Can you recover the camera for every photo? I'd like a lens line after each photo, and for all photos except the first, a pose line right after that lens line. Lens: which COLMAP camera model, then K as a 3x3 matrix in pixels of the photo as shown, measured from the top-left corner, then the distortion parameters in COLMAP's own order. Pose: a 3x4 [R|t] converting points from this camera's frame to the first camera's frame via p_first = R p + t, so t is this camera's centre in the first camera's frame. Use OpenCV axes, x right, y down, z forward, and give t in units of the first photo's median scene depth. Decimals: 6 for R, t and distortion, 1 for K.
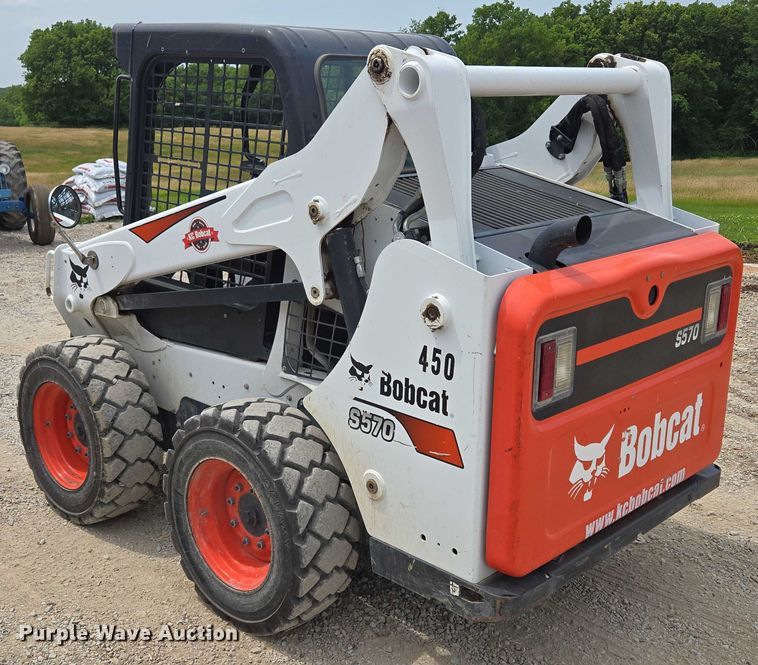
lens RADIAL K [[916.3, 0, 378.6], [0, 916.3, 331.4], [0, 0, 1]] dist [0.079133, -0.022780]
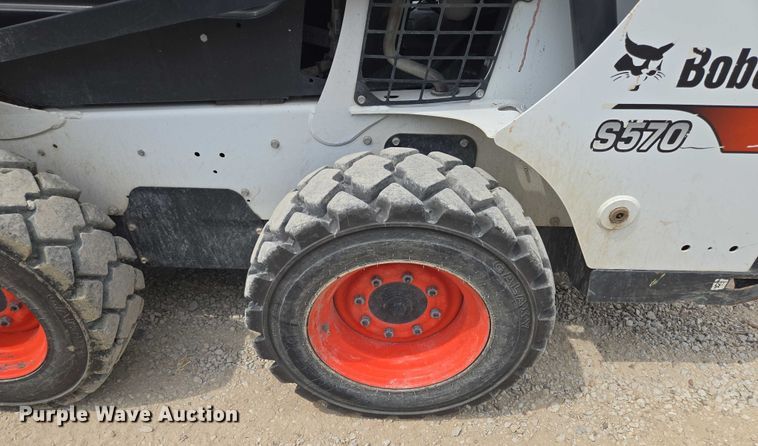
lens RADIAL K [[512.1, 0, 379.2], [0, 512.1, 281.8], [0, 0, 1]] dist [0.072714, -0.057635]
pose [[0.743735, -0.445114, 0.498731, -0.402903], [0.176121, 0.850189, 0.496145, -0.037681], [-0.644857, -0.281163, 0.710709, 0.802974]]
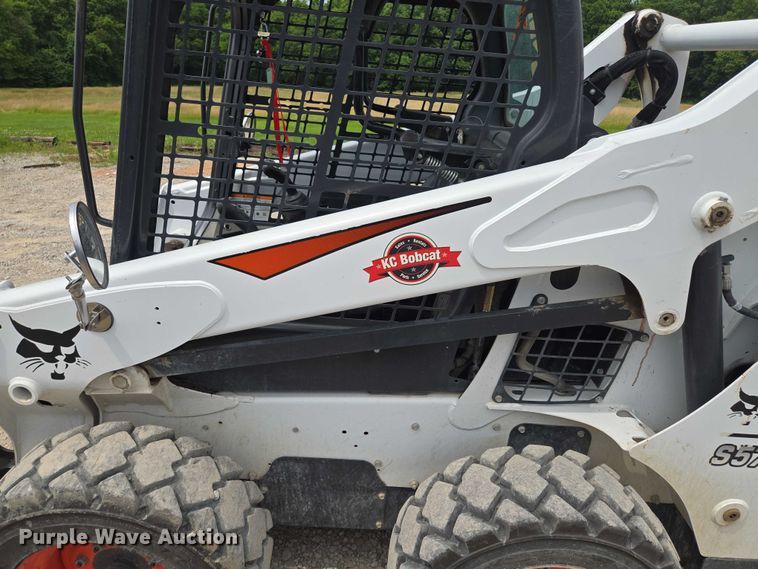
lens RADIAL K [[510.6, 0, 379.0], [0, 510.6, 284.5], [0, 0, 1]] dist [0.068352, -0.061015]
pose [[0.728715, -0.247496, 0.638529, -0.517710], [0.124128, 0.964700, 0.232261, -0.202970], [-0.673473, -0.089993, 0.733713, 0.881949]]
